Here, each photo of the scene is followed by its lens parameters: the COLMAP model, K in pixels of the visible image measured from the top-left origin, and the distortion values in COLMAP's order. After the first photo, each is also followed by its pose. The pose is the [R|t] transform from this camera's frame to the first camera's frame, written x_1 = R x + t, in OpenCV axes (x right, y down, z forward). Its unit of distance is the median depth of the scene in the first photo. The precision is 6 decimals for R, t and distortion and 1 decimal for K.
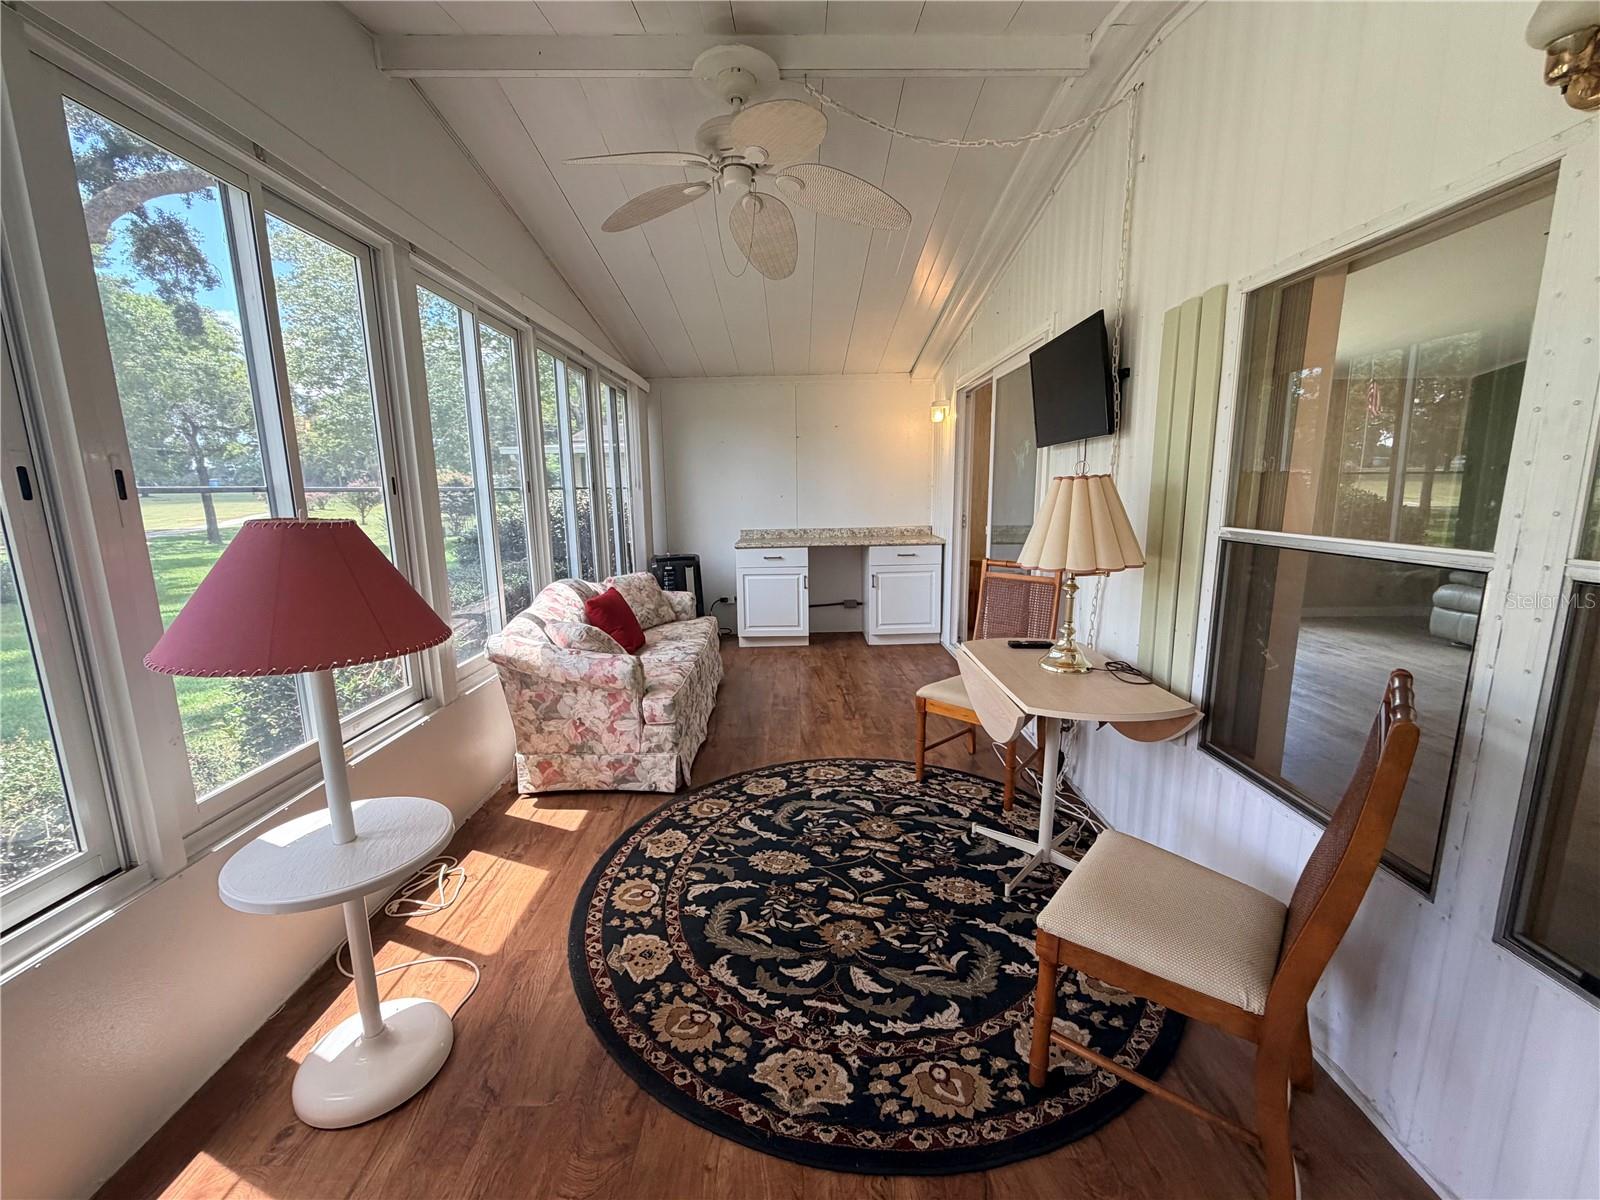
lens RADIAL K [[636.5, 0, 795.9], [0, 636.5, 601.9], [0, 0, 1]] dist [0.001257, -0.000214]
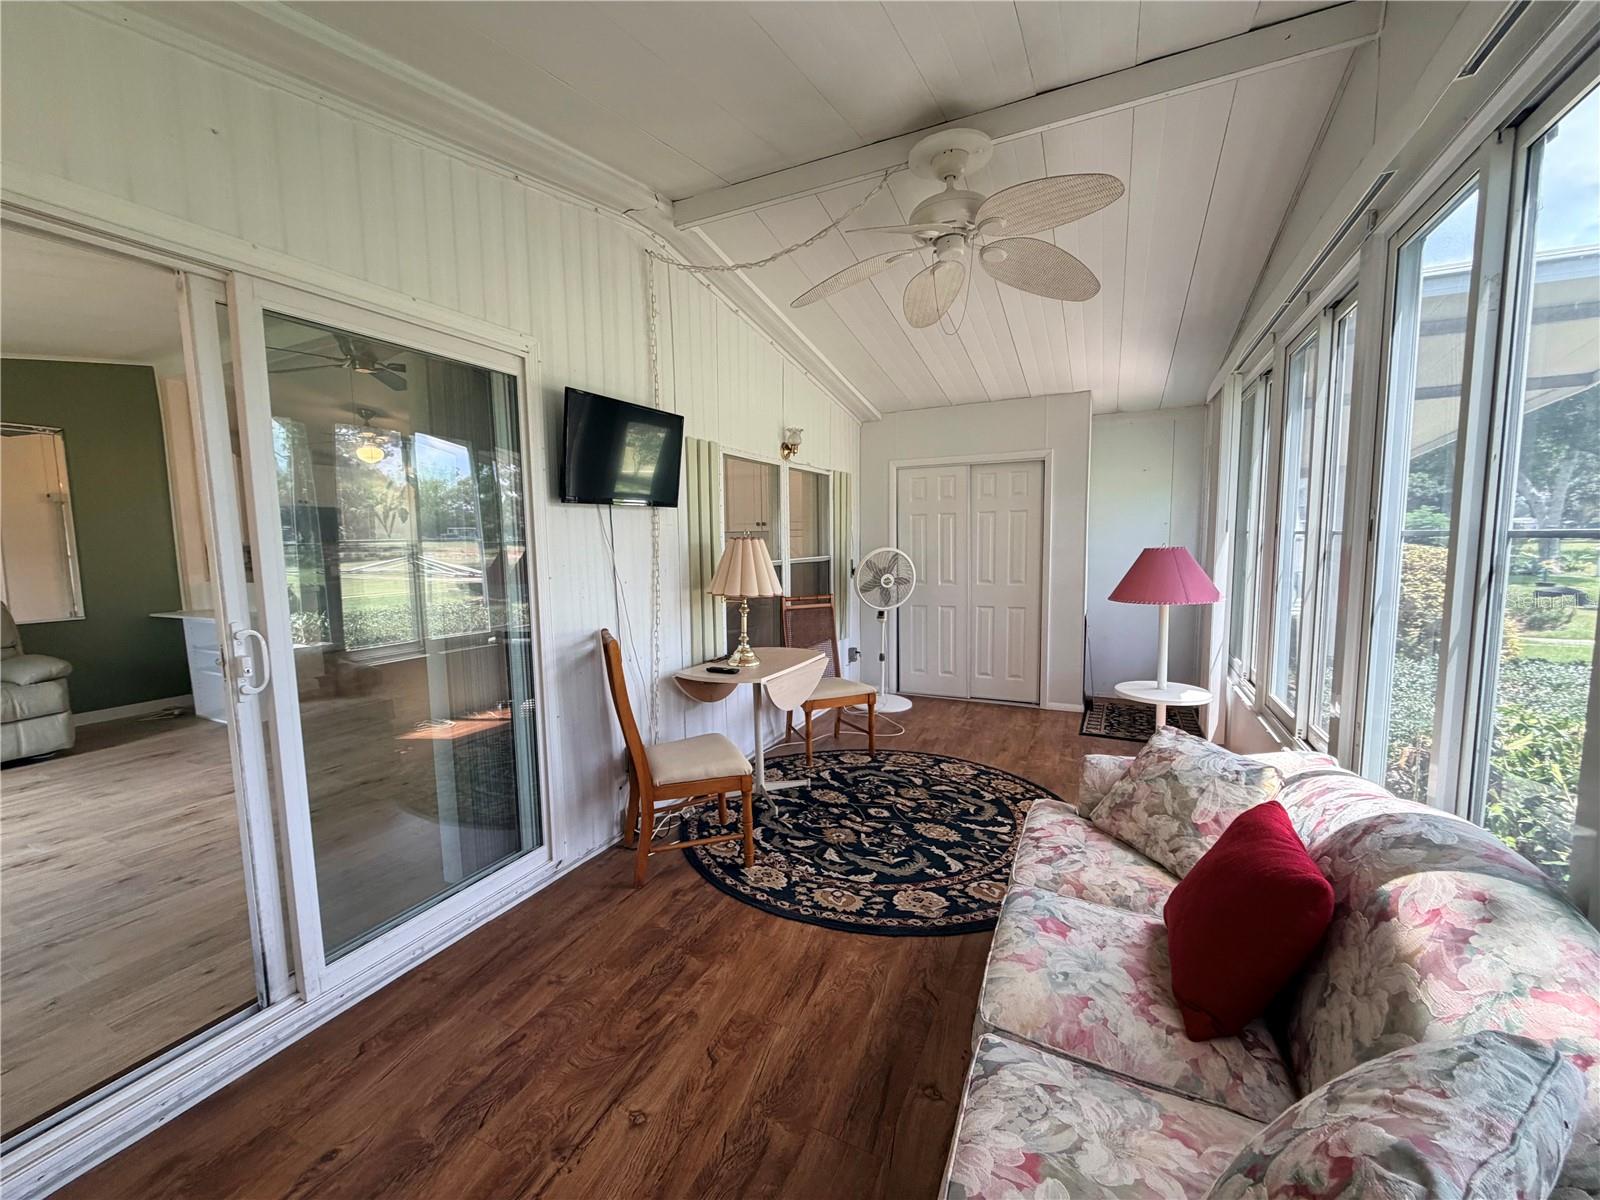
lens RADIAL K [[636.5, 0, 795.9], [0, 636.5, 601.9], [0, 0, 1]] dist [0.001257, -0.000214]
pose [[-0.900531, -0.018247, 0.434409, -0.301629], [0.101766, 0.962521, 0.251391, -0.363144], [-0.422715, 0.270593, -0.864923, 1.995410]]
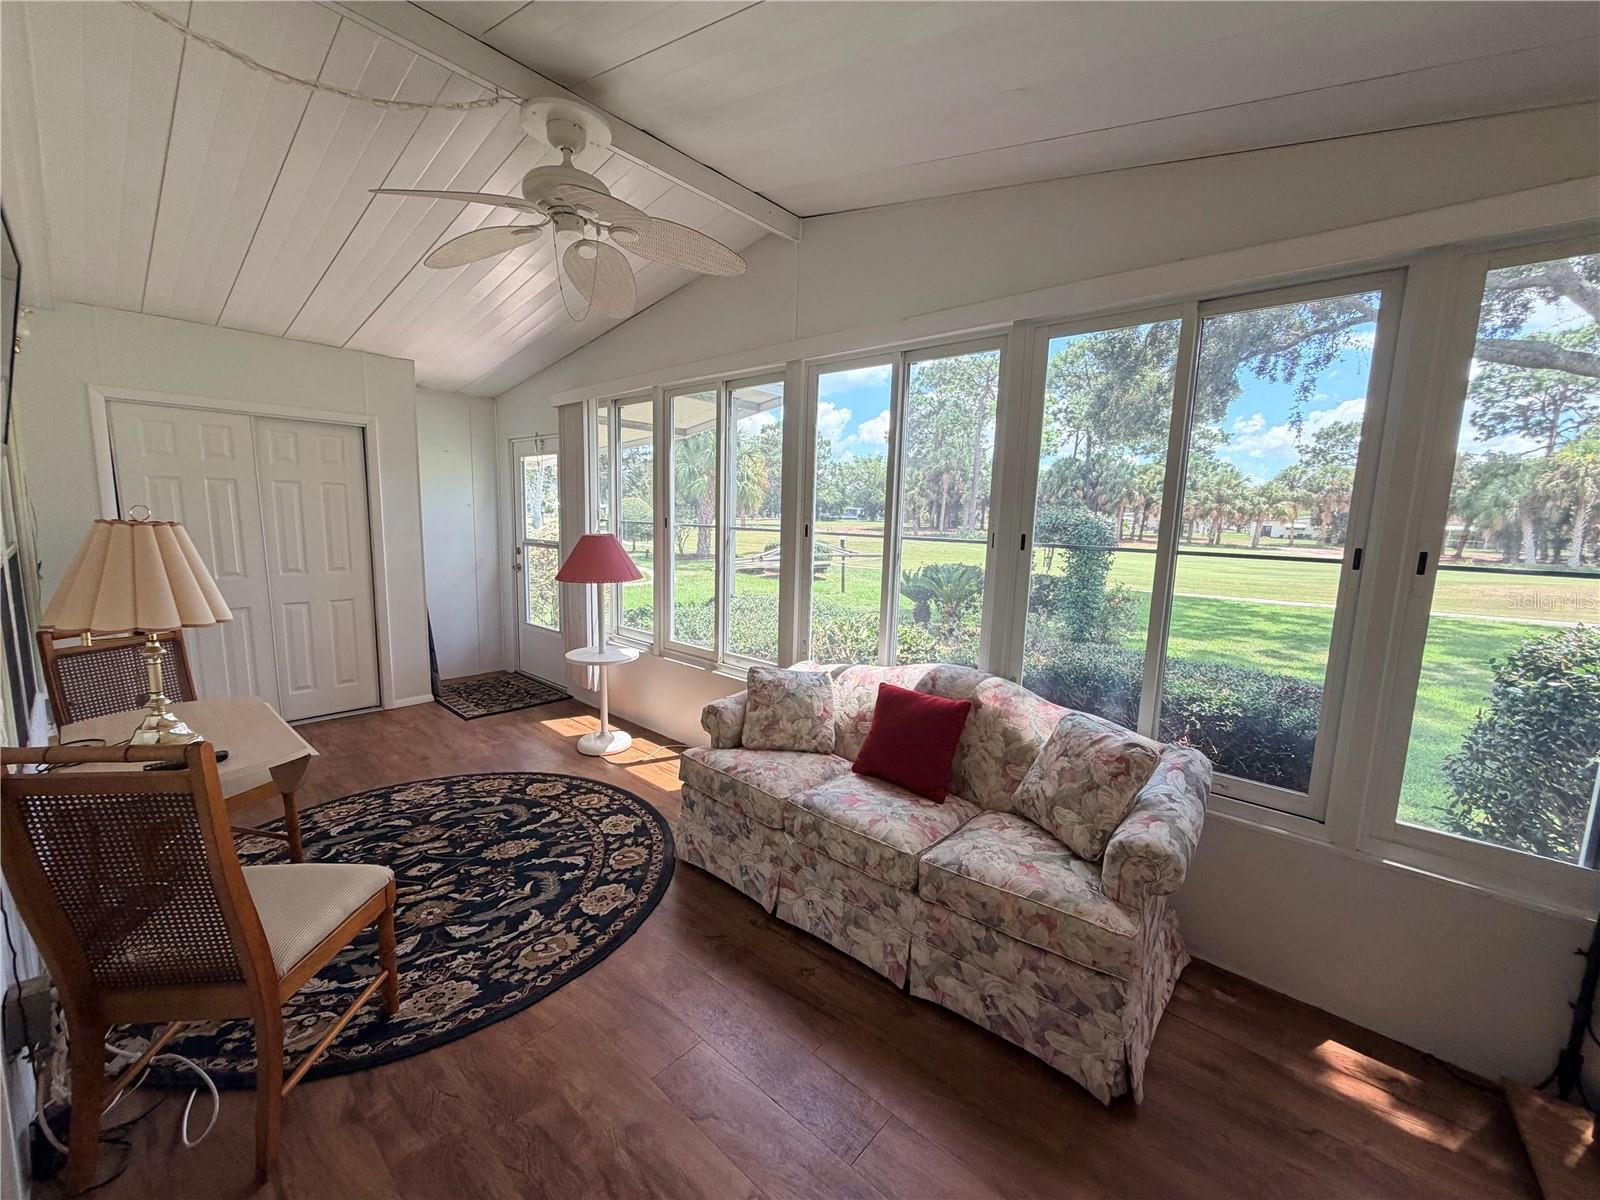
lens RADIAL K [[636.5, 0, 795.9], [0, 636.5, 601.9], [0, 0, 1]] dist [0.001257, -0.000214]
pose [[-0.663194, 0.094450, -0.742464, 0.430196], [-0.154084, 0.953526, 0.258933, -0.385128], [0.732415, 0.286125, -0.617820, 1.879035]]
